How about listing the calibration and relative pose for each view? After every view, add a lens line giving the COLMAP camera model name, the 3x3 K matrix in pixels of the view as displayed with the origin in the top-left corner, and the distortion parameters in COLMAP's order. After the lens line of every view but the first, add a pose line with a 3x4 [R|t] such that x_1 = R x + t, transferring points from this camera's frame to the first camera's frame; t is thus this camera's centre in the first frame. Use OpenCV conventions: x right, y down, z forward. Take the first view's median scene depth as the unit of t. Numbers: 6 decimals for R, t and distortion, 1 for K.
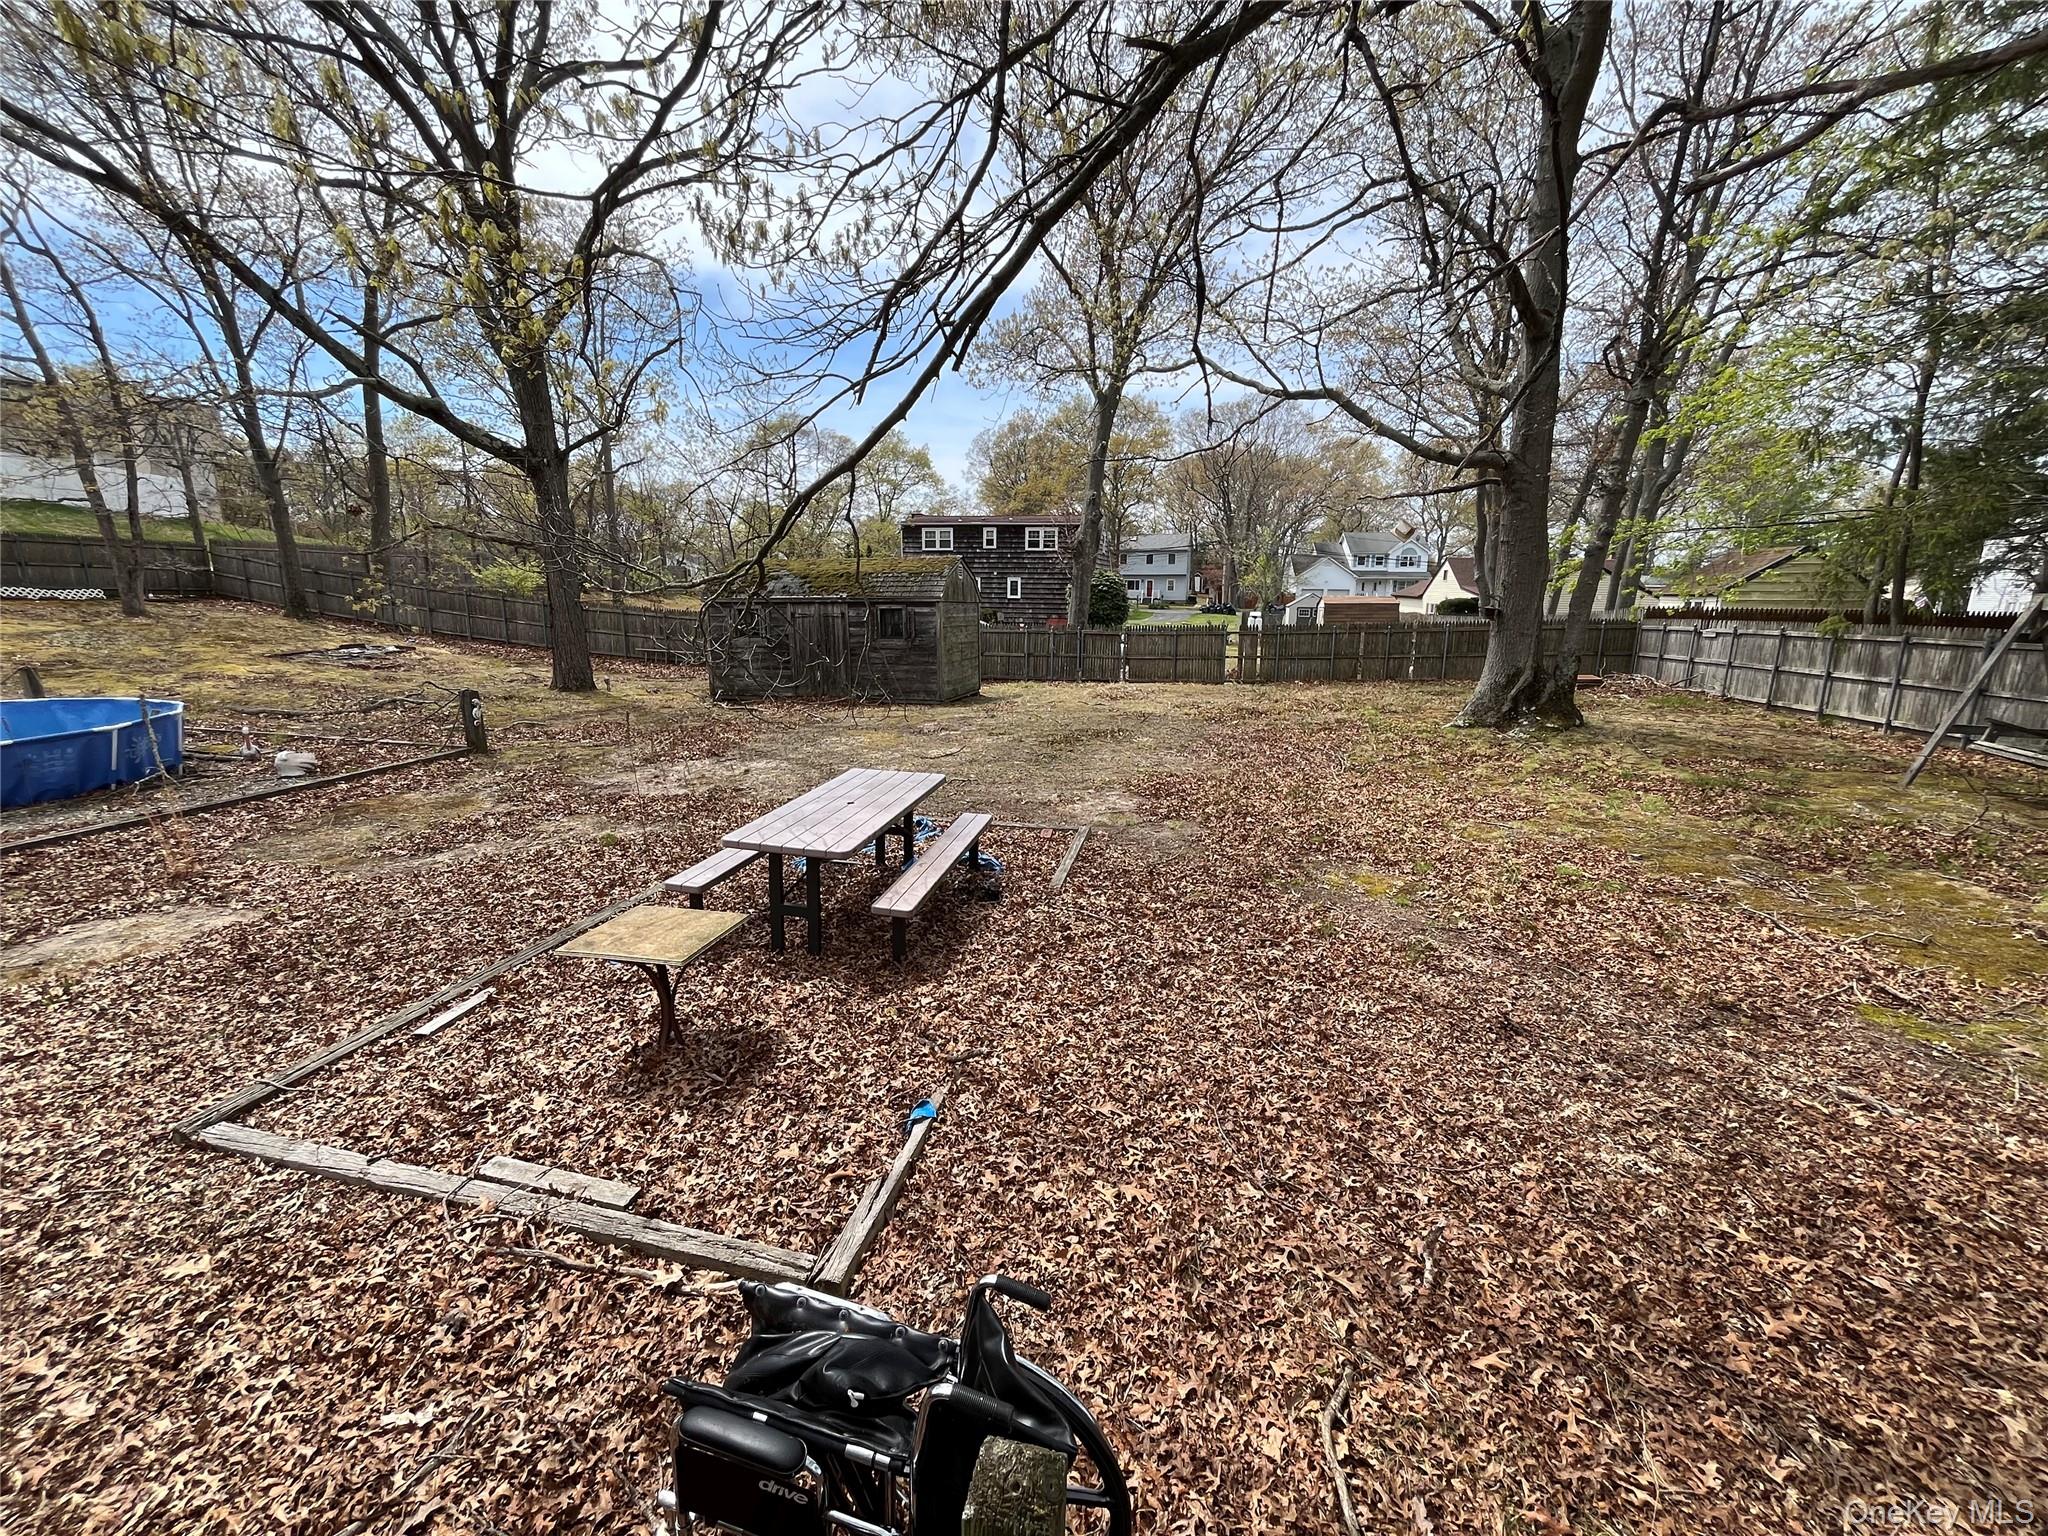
lens RADIAL K [[822.9, 0, 1016.1], [0, 822.9, 766.4], [0, 0, 1]] dist [-0.002741, -0.000341]
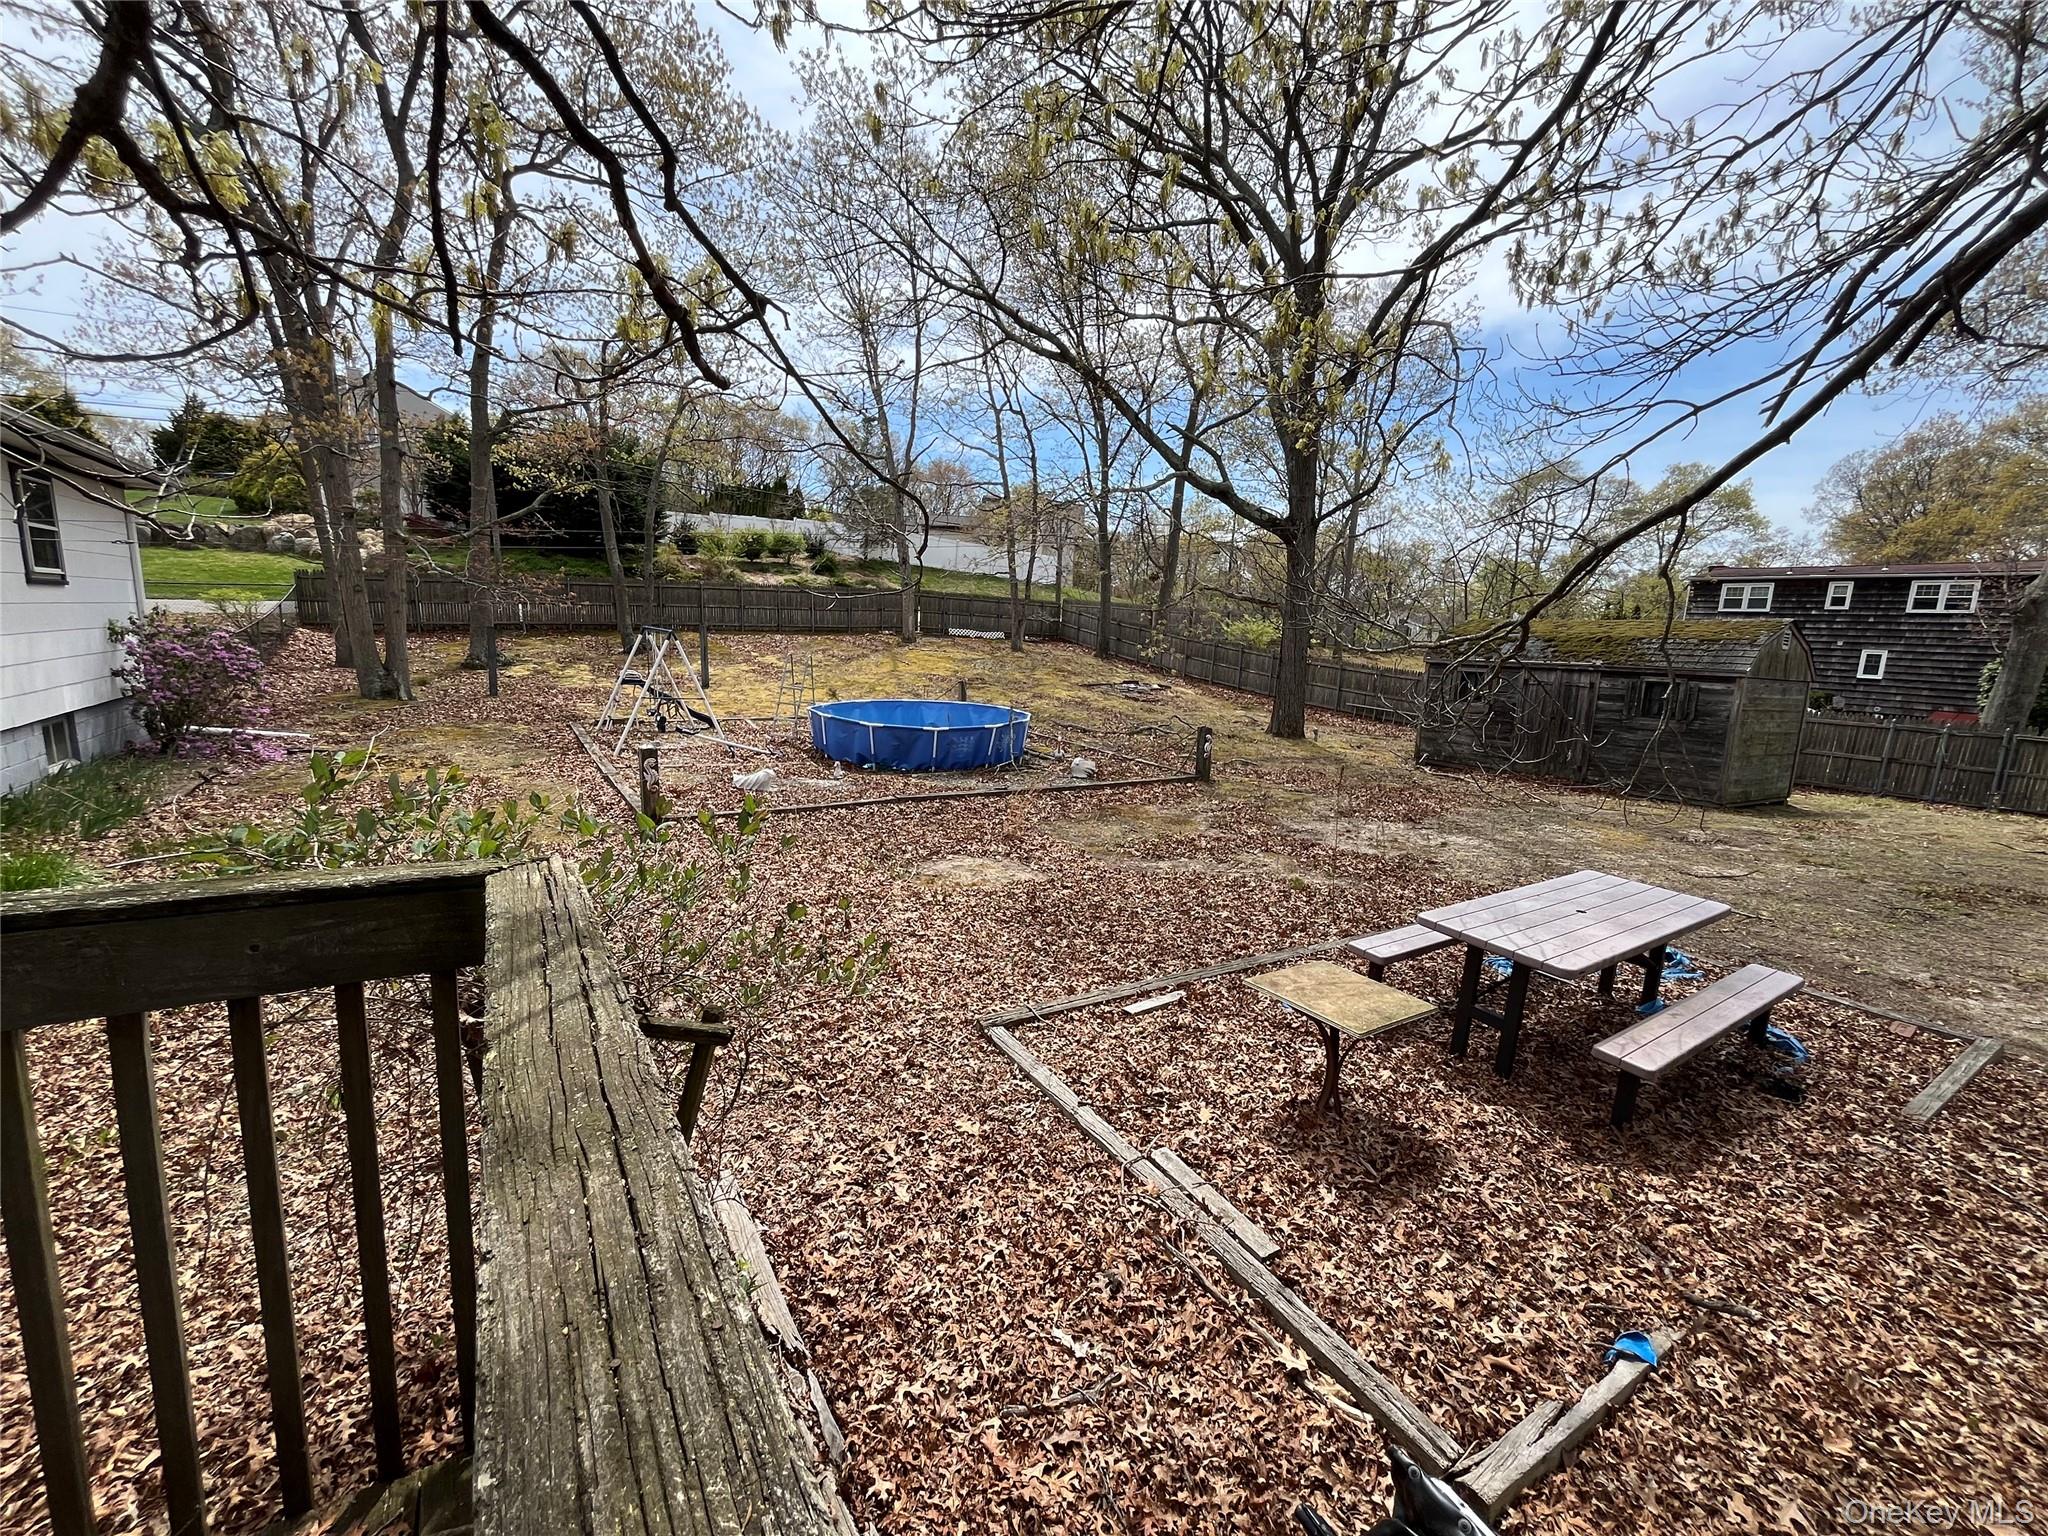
lens RADIAL K [[822.9, 0, 1033.6], [0, 822.9, 769.6], [0, 0, 1]] dist [-0.002741, -0.000341]
pose [[0.702394, 0.141895, -0.697502, -0.030782], [-0.186345, 0.982409, 0.012202, -0.003883], [0.686963, 0.121405, 0.716479, 0.011274]]
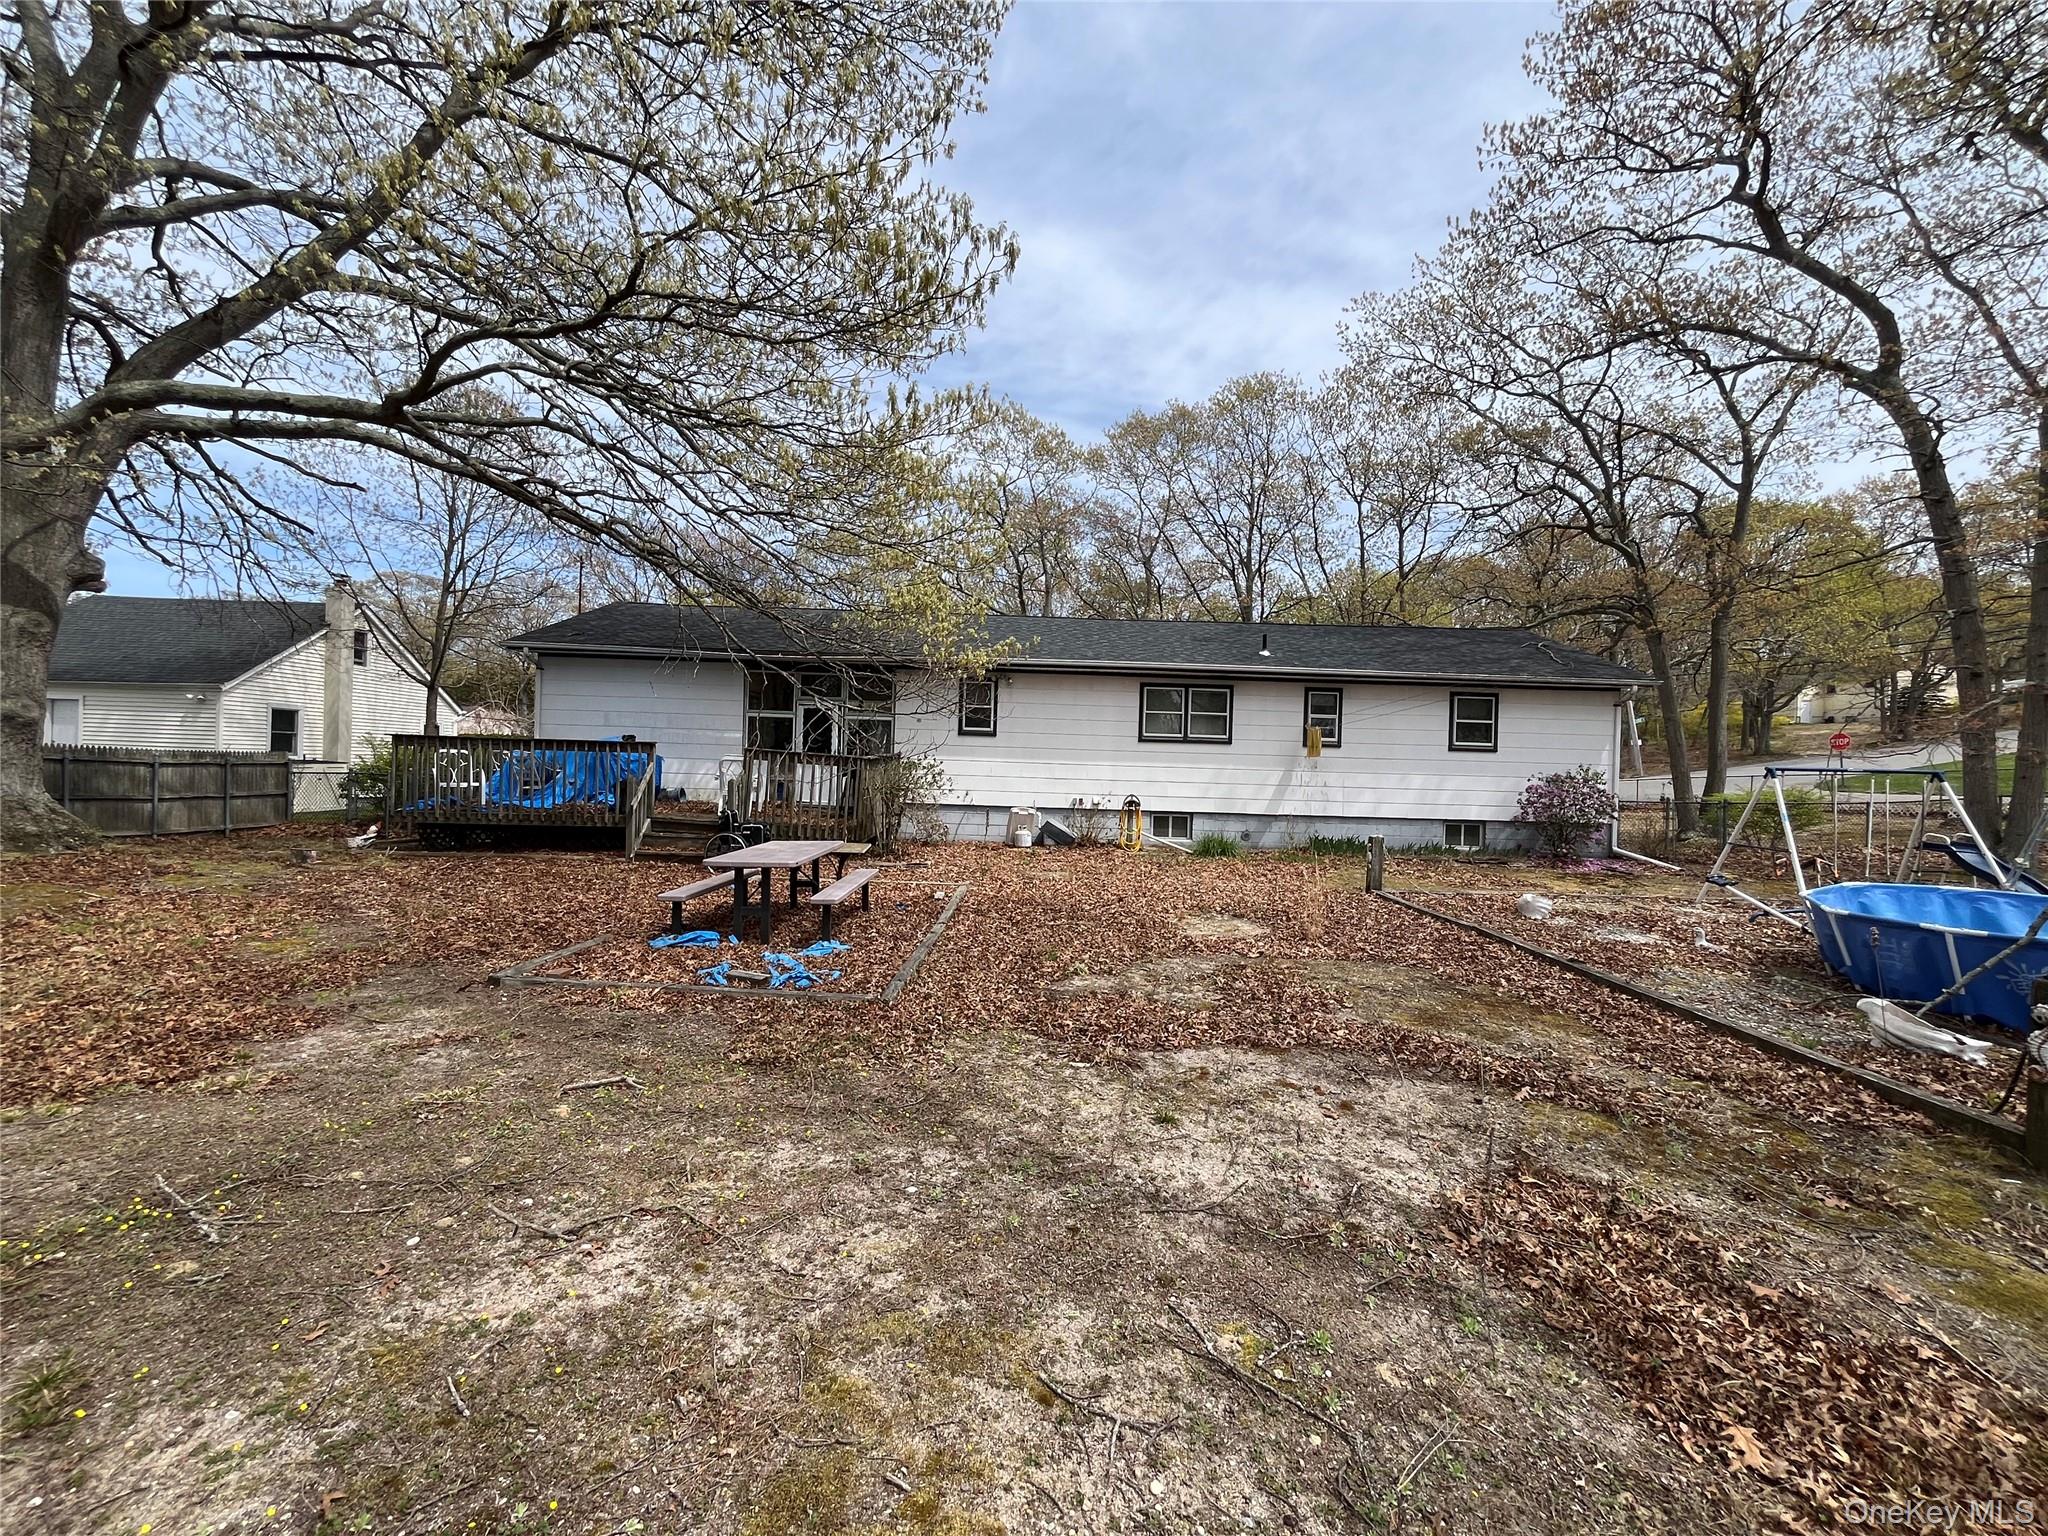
lens RADIAL K [[822.9, 0, 1023.9], [0, 822.9, 771.3], [0, 0, 1]] dist [-0.002741, -0.000341]
pose [[-0.975600, -0.033397, -0.217001, -0.289486], [-0.080608, 0.973825, 0.212528, -0.410441], [0.204223, 0.224834, -0.952755, 2.325922]]
